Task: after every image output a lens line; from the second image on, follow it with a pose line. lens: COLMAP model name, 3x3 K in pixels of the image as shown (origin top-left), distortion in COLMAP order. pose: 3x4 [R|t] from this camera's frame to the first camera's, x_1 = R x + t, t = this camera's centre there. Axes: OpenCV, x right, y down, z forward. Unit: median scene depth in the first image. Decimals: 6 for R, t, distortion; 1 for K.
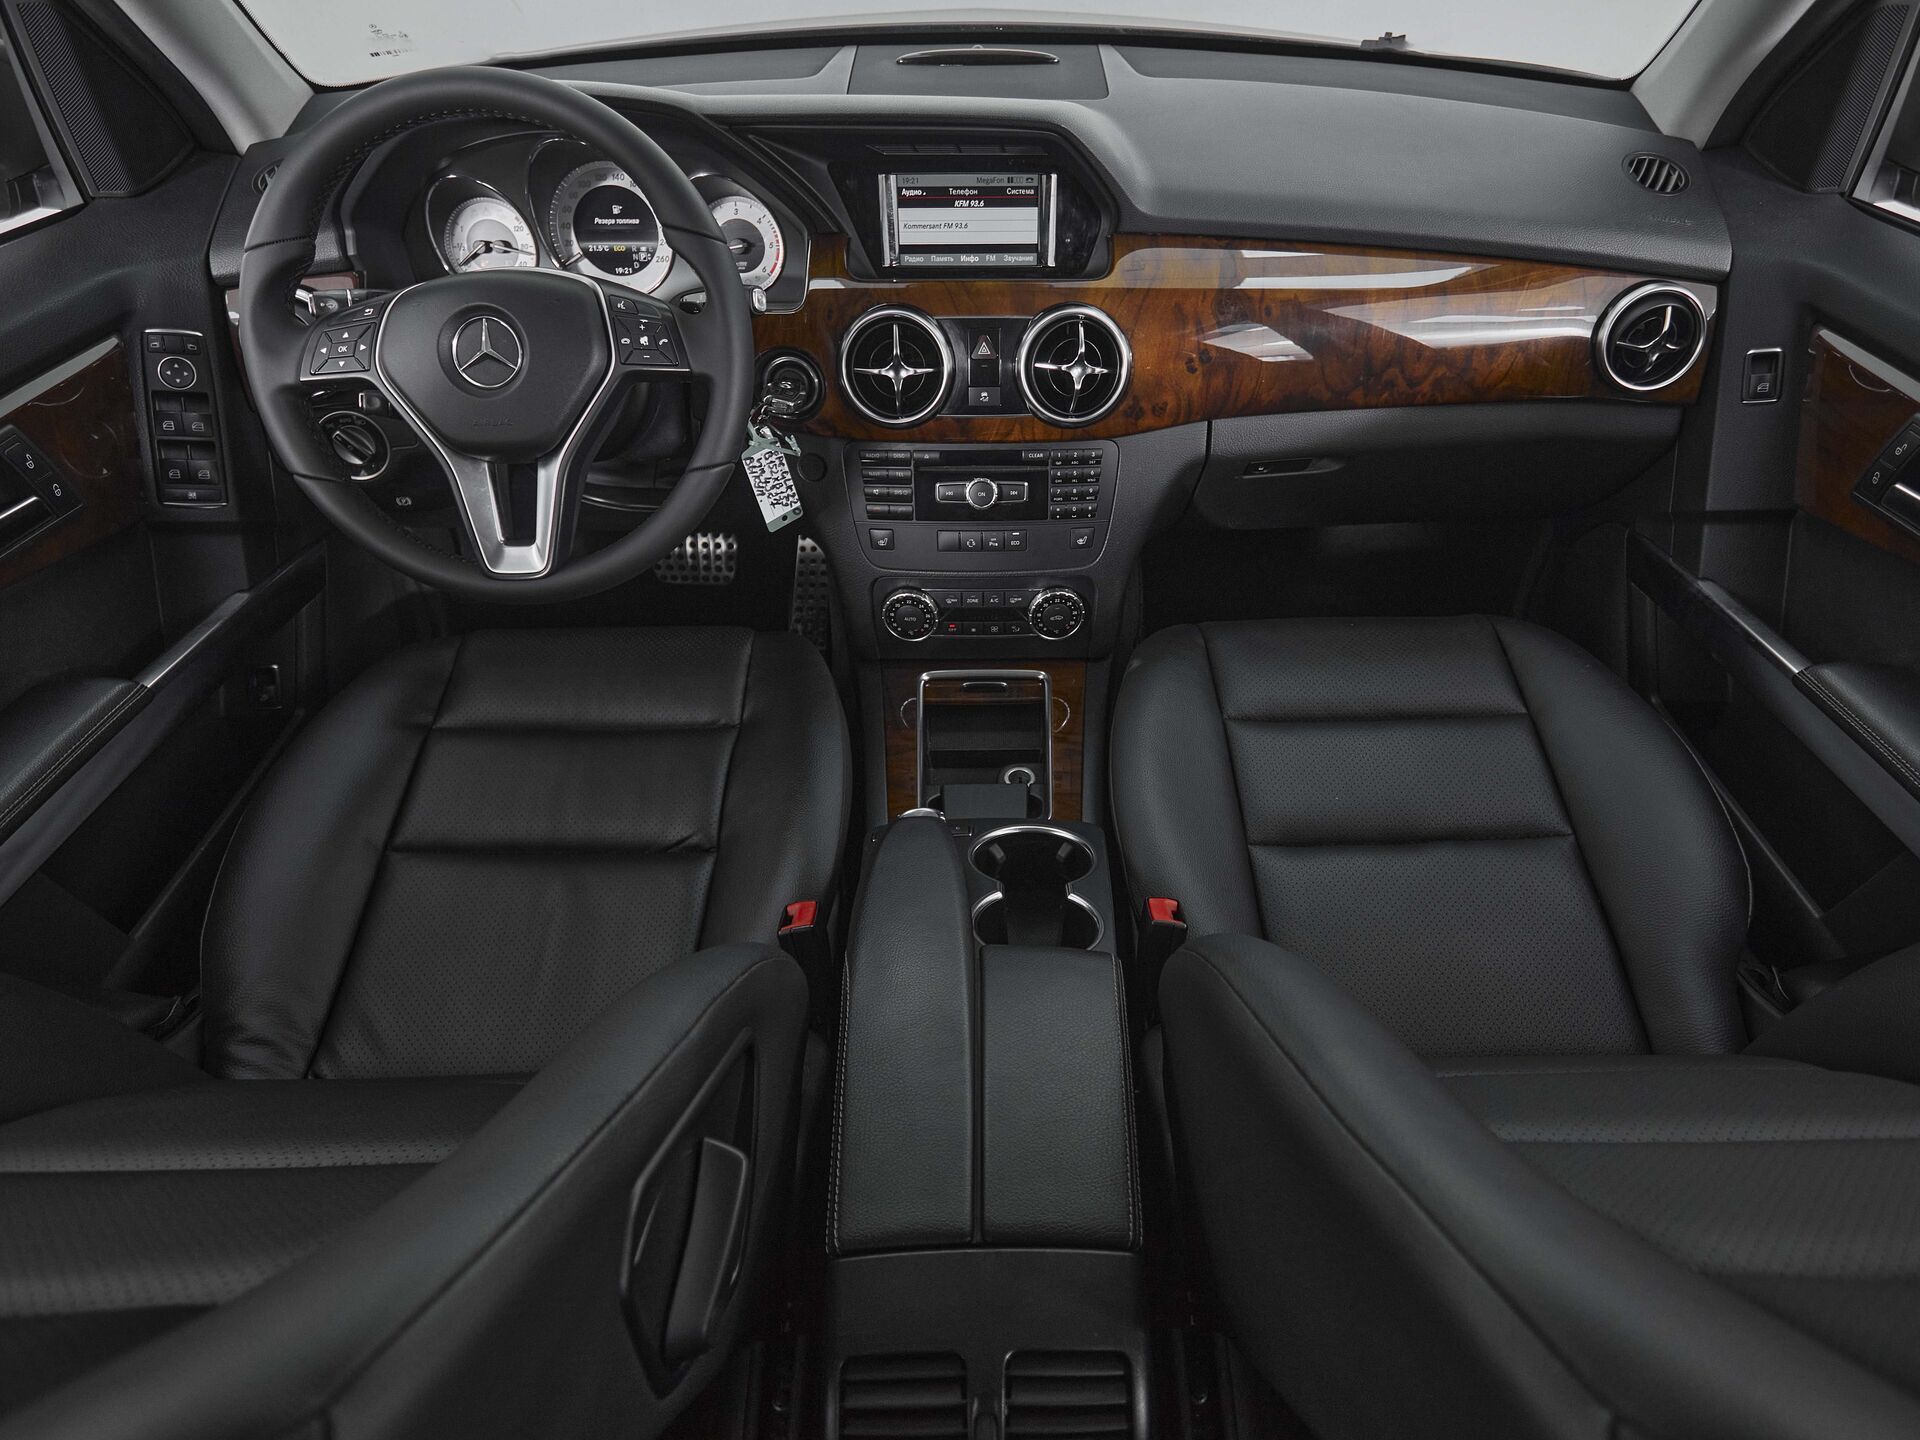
lens RADIAL K [[1045.3, 0, 977.3], [0, 1045.3, 706.6], [0, 0, 1]] dist [0.004322, -0.007032]
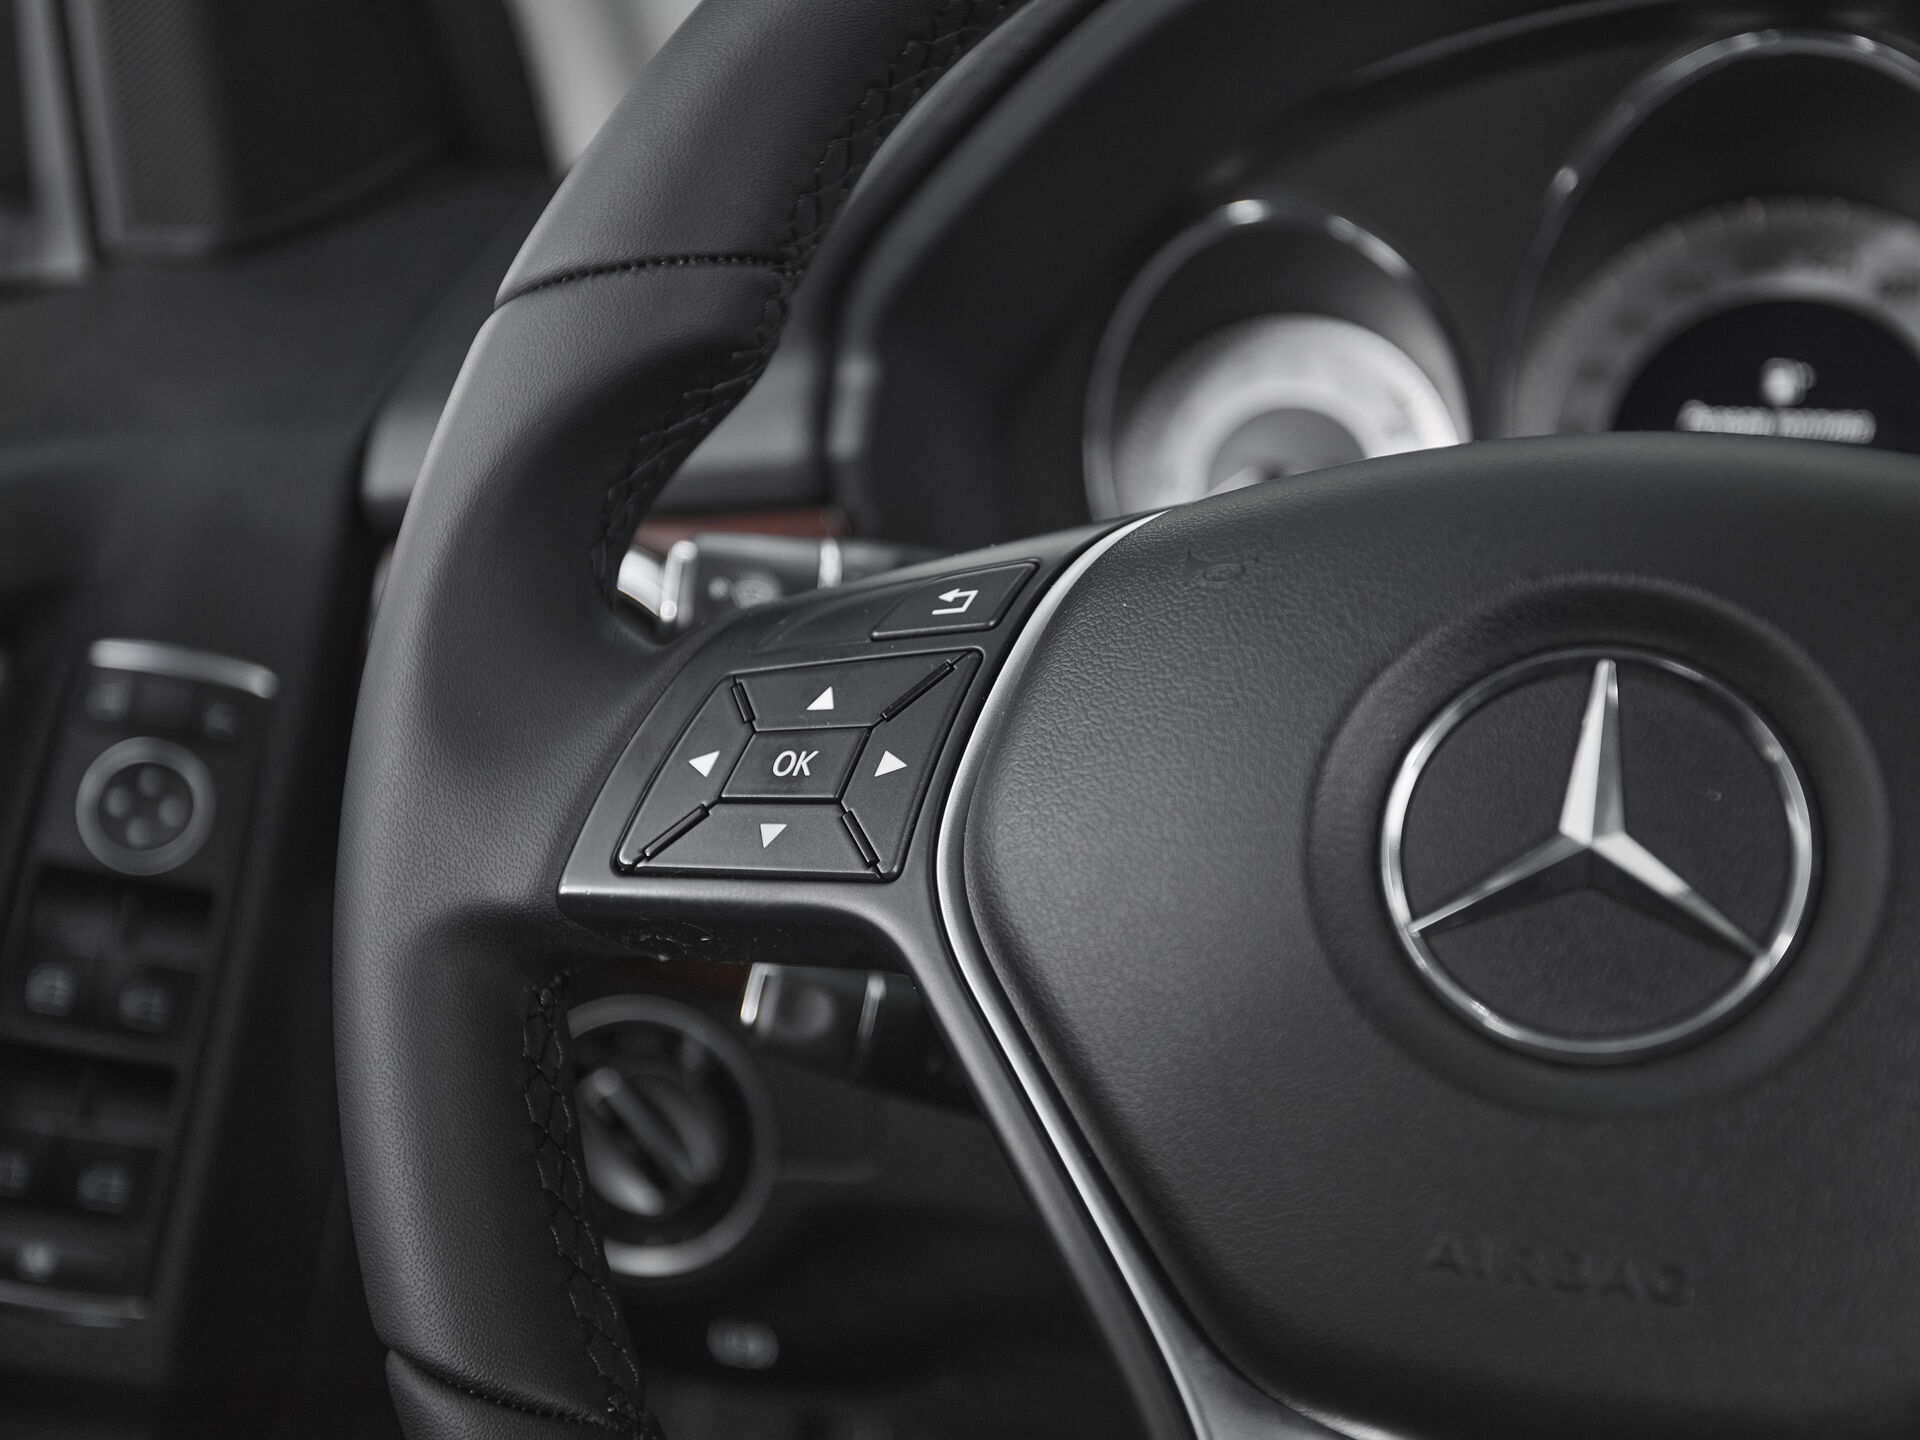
lens RADIAL K [[2320.3, 0, 974.4], [0, 2320.3, 745.0], [0, 0, 1]] dist [0.040222, 0.000000]
pose [[0.933409, 0.081042, -0.349543, -0.347500], [-0.209637, 0.913776, -0.347946, -0.164679], [0.291206, 0.398053, 0.869916, 0.517571]]
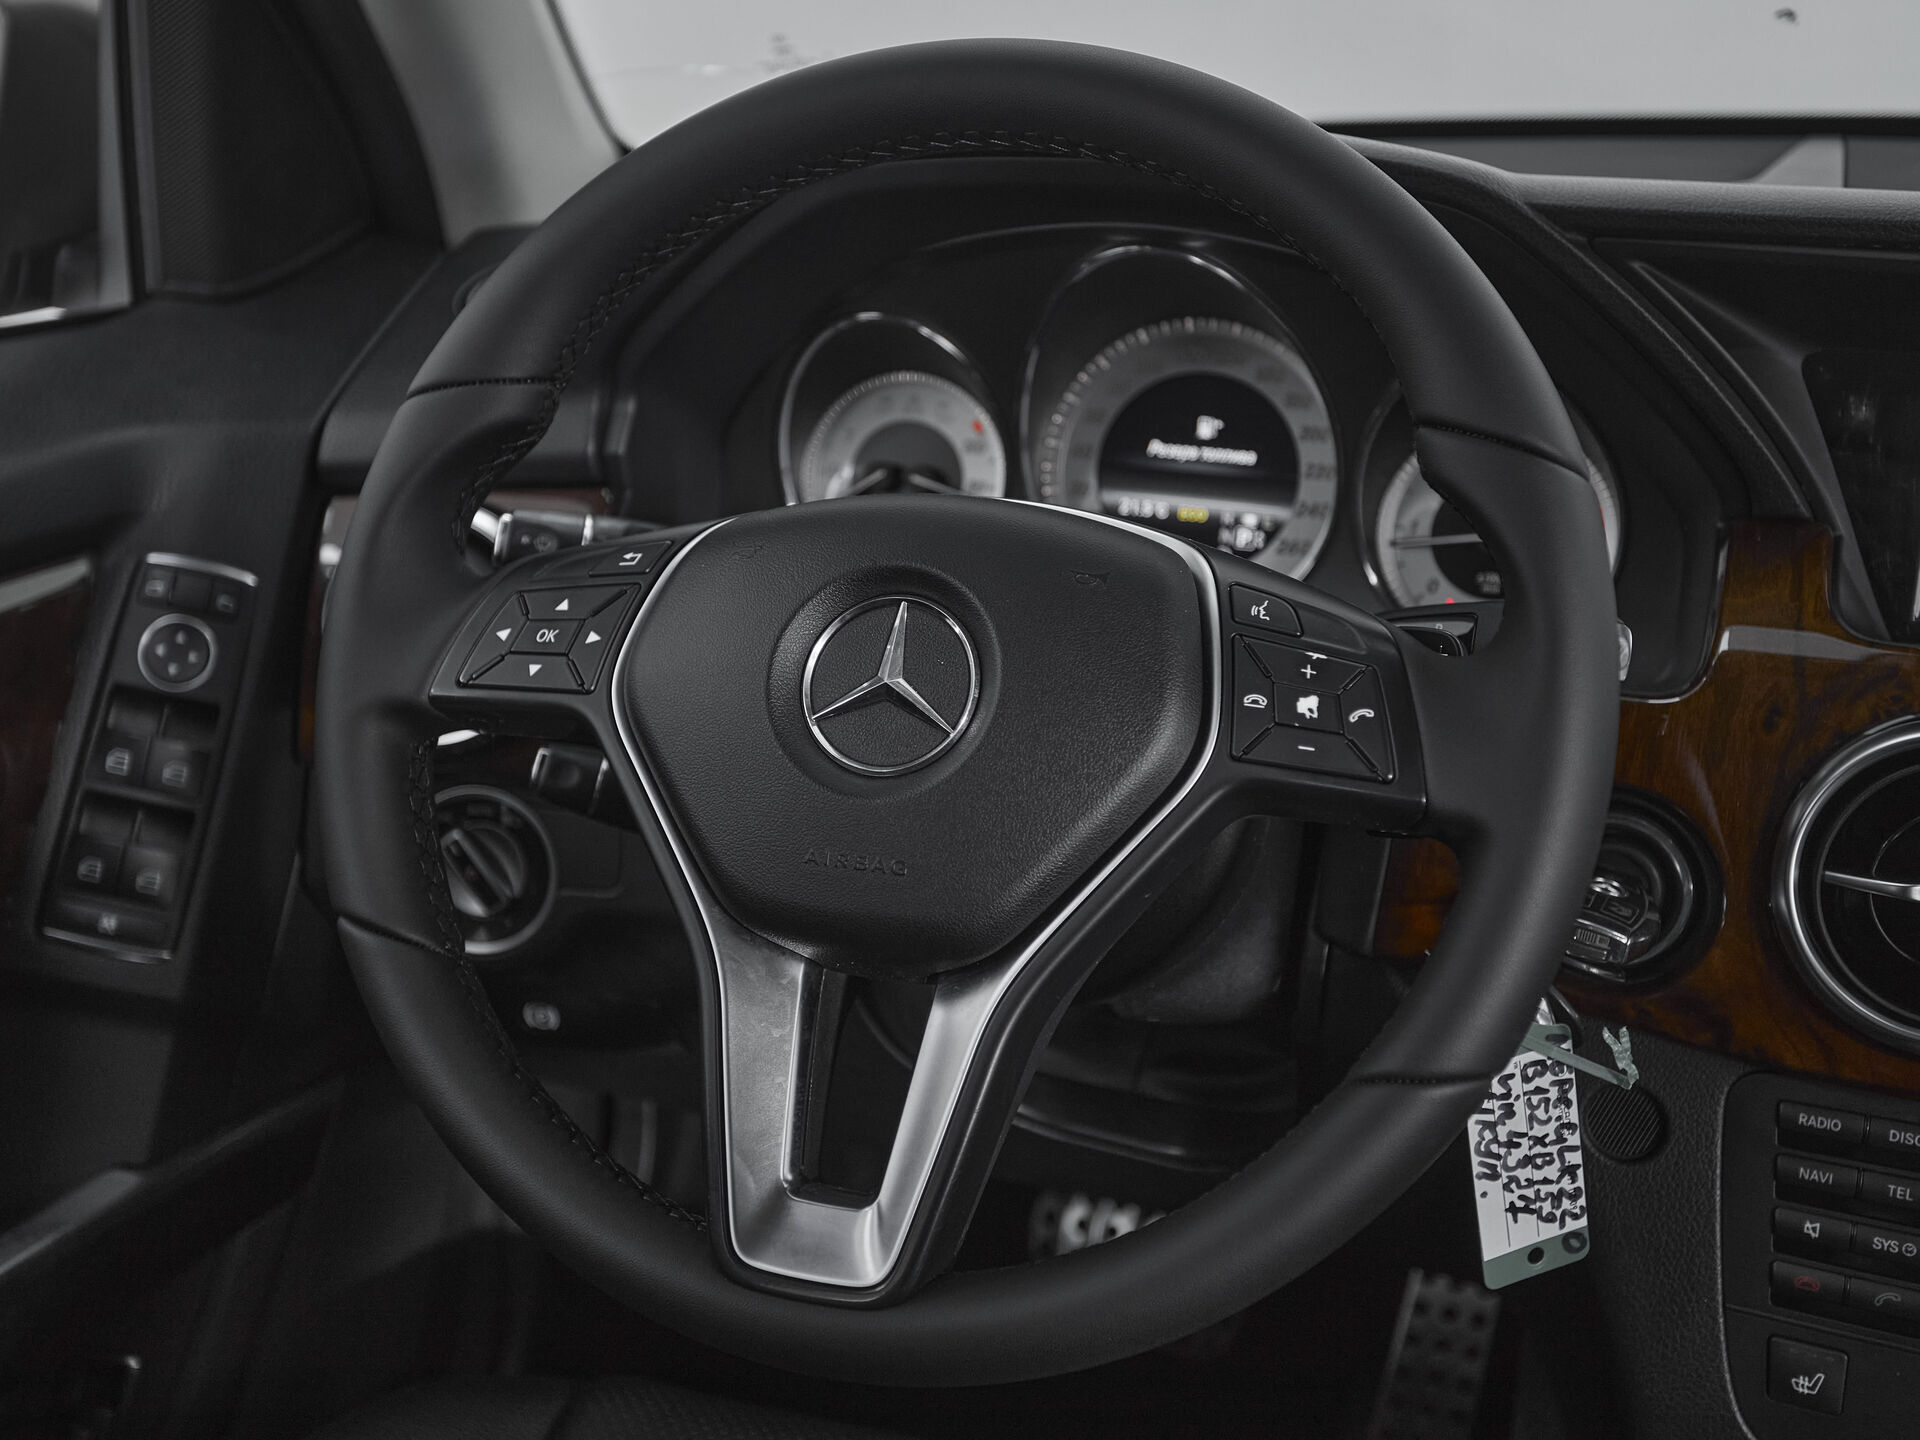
lens RADIAL K [[2320.3, 0, 935.2], [0, 2320.3, 721.8], [0, 0, 1]] dist [0.040222, 0.000000]
pose [[0.940293, 0.125839, -0.316249, -0.151437], [-0.232939, 0.915383, -0.328348, -0.045757], [0.248170, 0.382410, 0.890042, 0.215783]]
